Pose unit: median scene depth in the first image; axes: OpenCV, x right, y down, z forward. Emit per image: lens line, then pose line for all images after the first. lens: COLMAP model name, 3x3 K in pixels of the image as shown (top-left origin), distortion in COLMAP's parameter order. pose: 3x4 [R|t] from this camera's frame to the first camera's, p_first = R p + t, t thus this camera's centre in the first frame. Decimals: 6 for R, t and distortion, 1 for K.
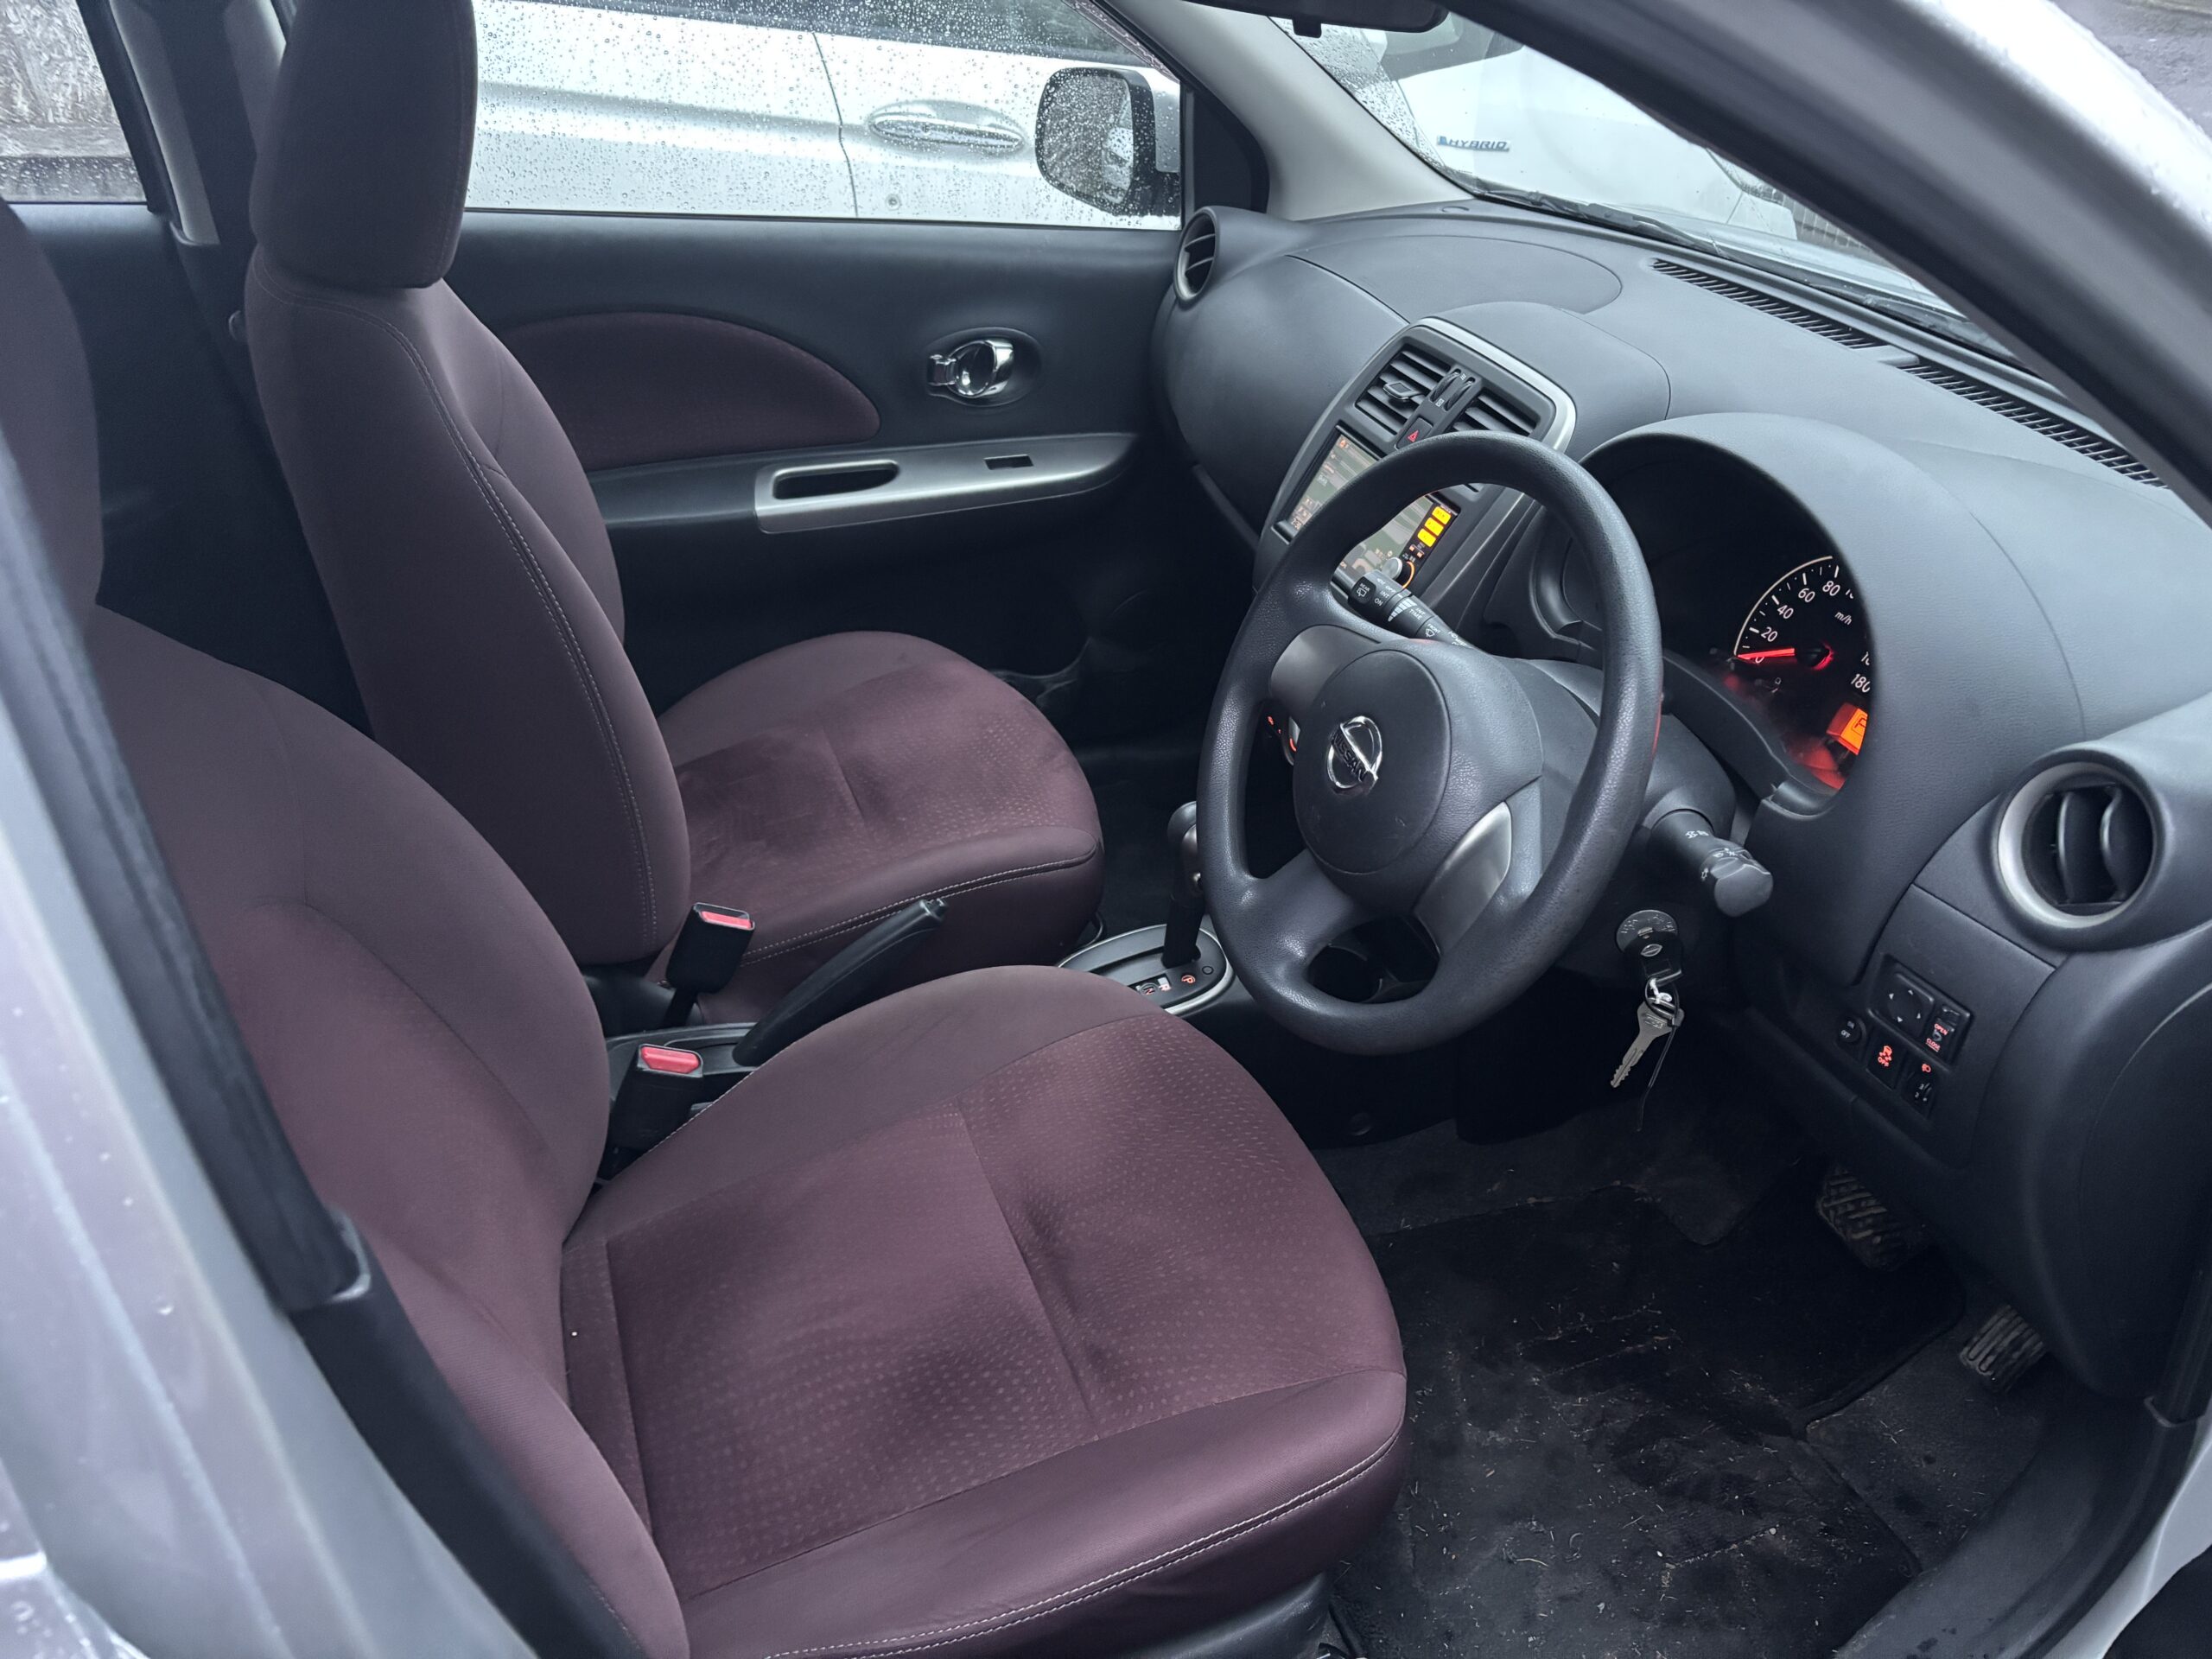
lens RADIAL K [[1677.5, 0, 1108.1], [0, 1677.5, 833.8], [0, 0, 1]] dist [0.049243, -0.056352]
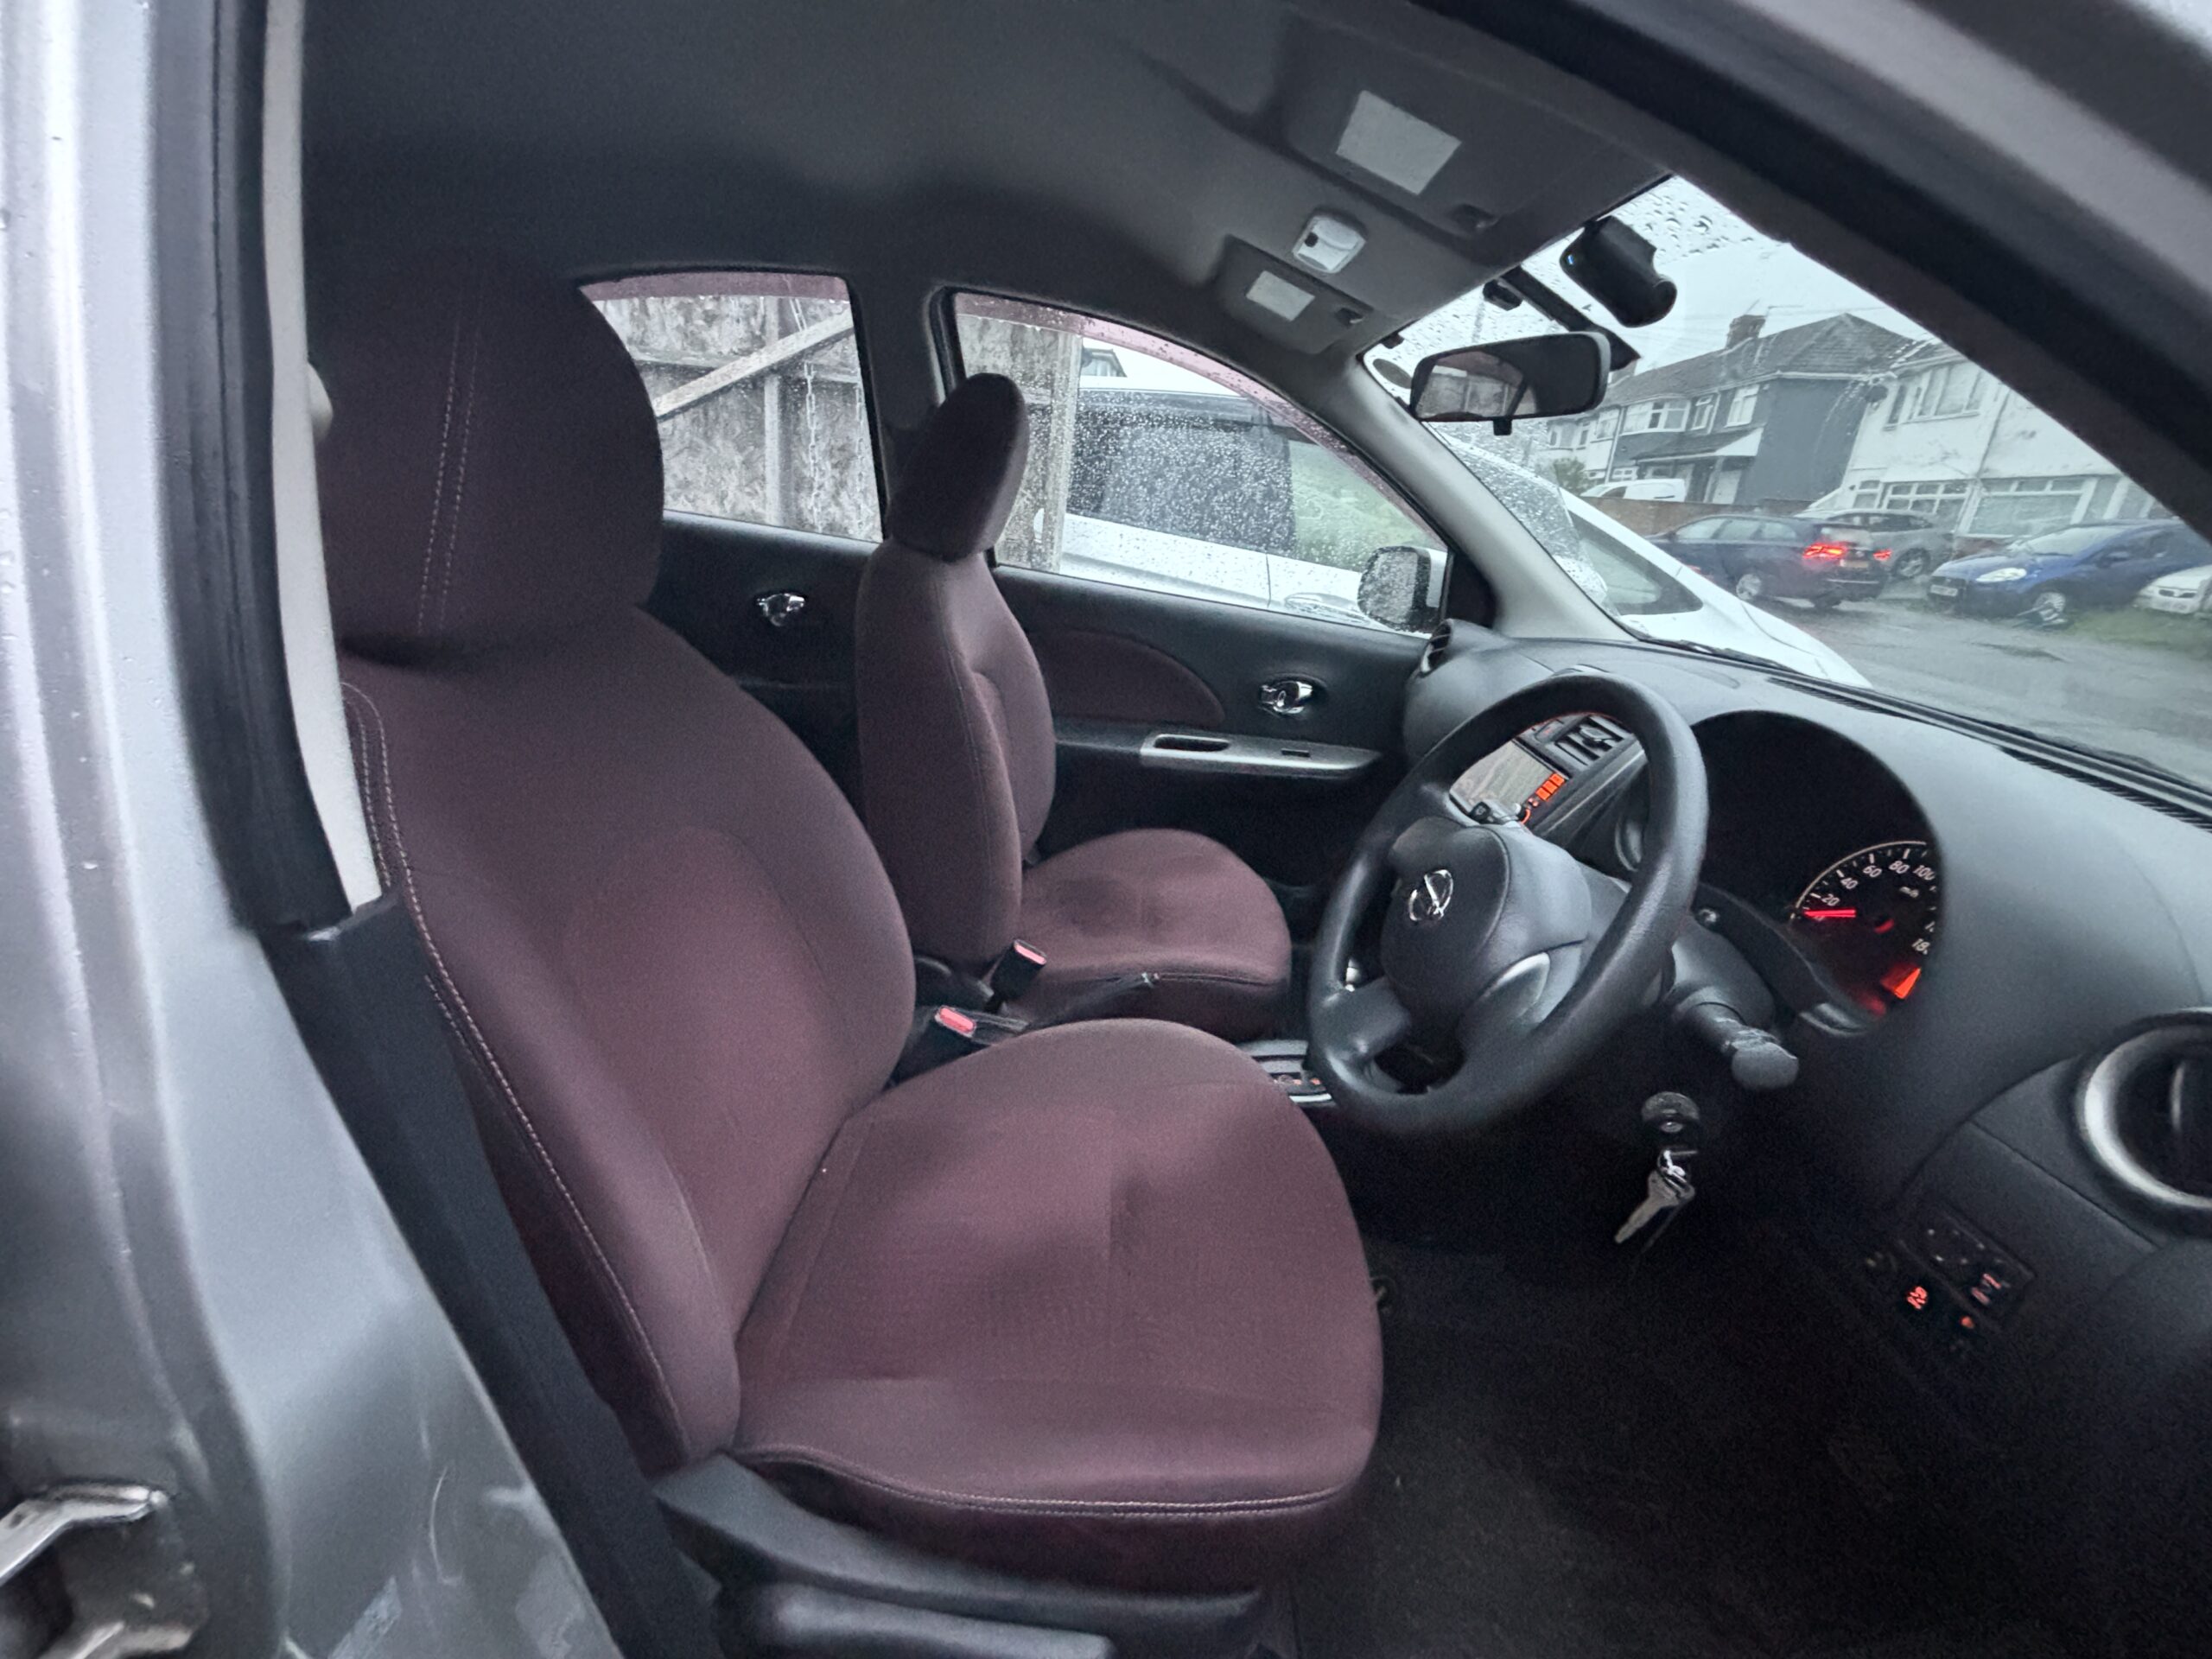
lens RADIAL K [[886.5, 0, 1107.4], [0, 886.5, 824.7], [0, 0, 1]] dist [0.019479, -0.000428]
pose [[0.923002, 0.195959, -0.331161, 0.122504], [-0.263618, 0.948946, -0.173227, 0.075962], [0.280308, 0.247189, 0.927537, 0.262477]]
